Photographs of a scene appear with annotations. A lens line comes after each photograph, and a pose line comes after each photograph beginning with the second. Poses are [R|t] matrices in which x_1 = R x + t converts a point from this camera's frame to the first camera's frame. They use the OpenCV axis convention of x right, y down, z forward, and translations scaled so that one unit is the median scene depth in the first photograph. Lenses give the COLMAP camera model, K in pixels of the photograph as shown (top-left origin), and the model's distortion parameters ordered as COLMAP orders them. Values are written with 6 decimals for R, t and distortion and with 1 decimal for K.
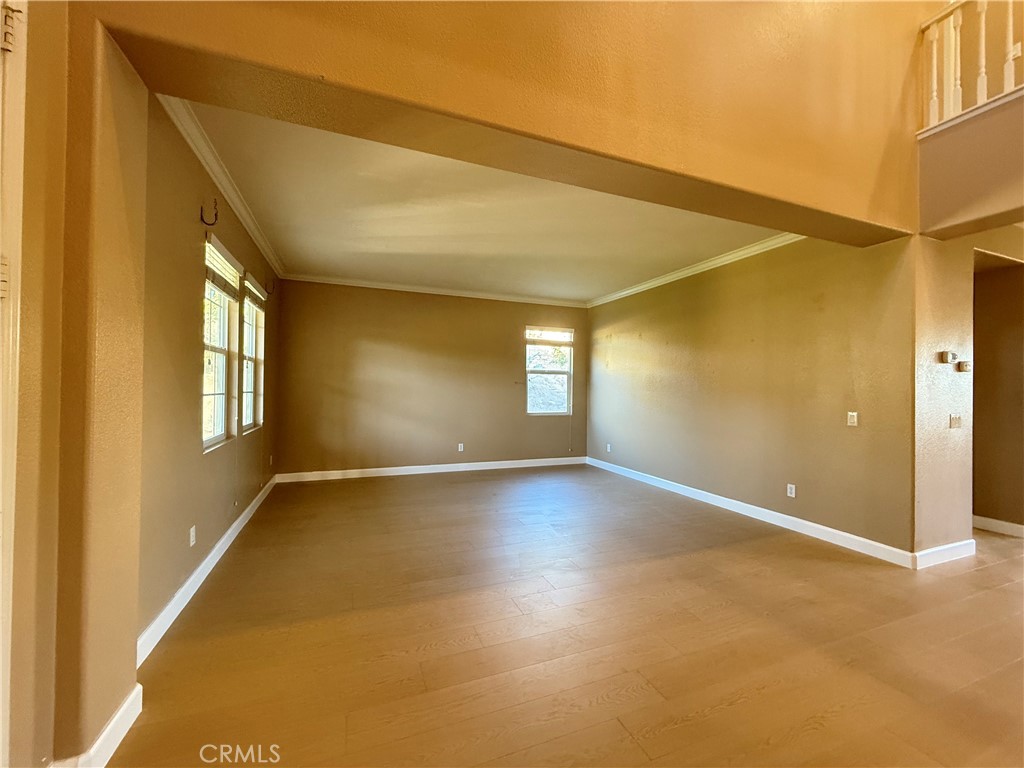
lens RADIAL K [[408.0, 0, 509.6], [0, 408.0, 384.2], [0, 0, 1]] dist [0.000355, 0.000519]
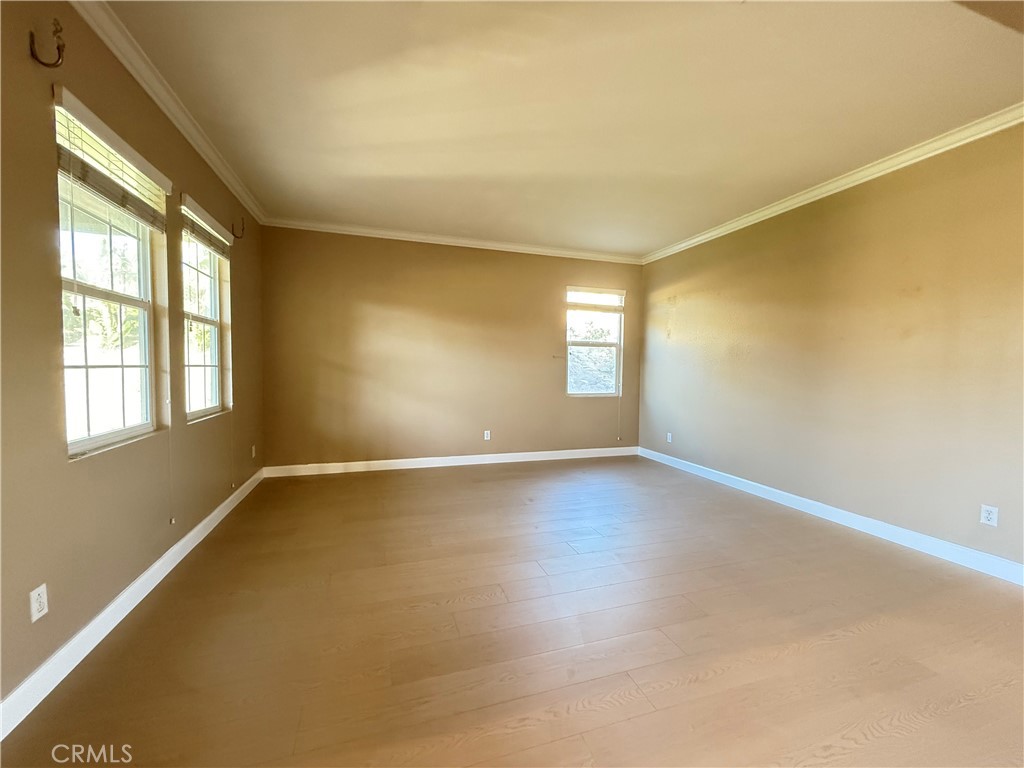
lens RADIAL K [[408.0, 0, 509.6], [0, 408.0, 384.2], [0, 0, 1]] dist [0.000355, 0.000519]
pose [[0.998082, 0.002968, -0.061841, -0.026484], [0.000179, 0.998708, 0.050824, 0.011392], [0.061911, -0.050738, 0.996791, 0.210152]]
